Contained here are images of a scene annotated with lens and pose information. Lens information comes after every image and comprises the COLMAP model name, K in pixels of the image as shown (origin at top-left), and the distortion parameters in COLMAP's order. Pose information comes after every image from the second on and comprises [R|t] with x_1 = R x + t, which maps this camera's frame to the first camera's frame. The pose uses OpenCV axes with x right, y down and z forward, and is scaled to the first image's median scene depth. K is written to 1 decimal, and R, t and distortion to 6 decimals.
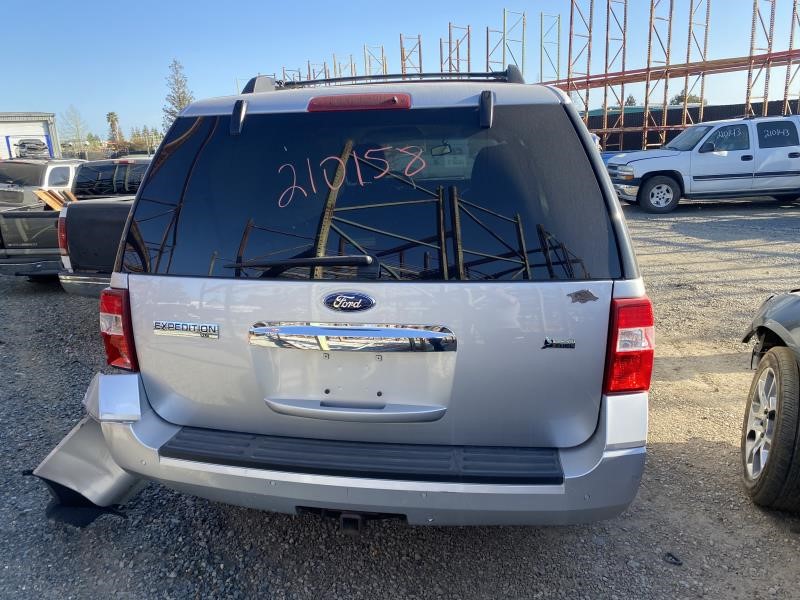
lens RADIAL K [[610.1, 0, 400.0], [0, 610.1, 300.0], [0, 0, 1]] dist [0.010579, 0.004281]
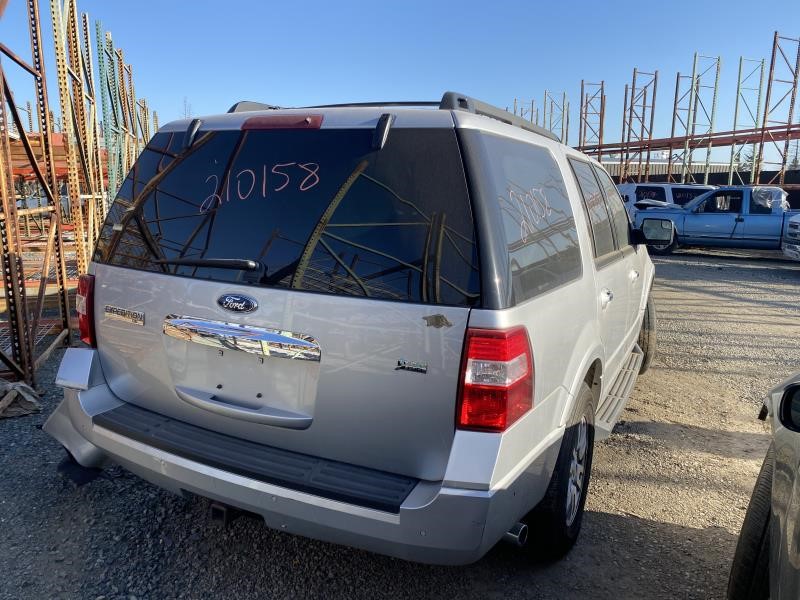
lens RADIAL K [[610.1, 0, 400.0], [0, 610.1, 300.0], [0, 0, 1]] dist [0.010579, 0.004281]
pose [[0.952531, 0.104251, -0.286037, 0.478599], [-0.123473, 0.991090, -0.049955, 0.015310], [0.278280, 0.082902, 0.956916, 0.052830]]
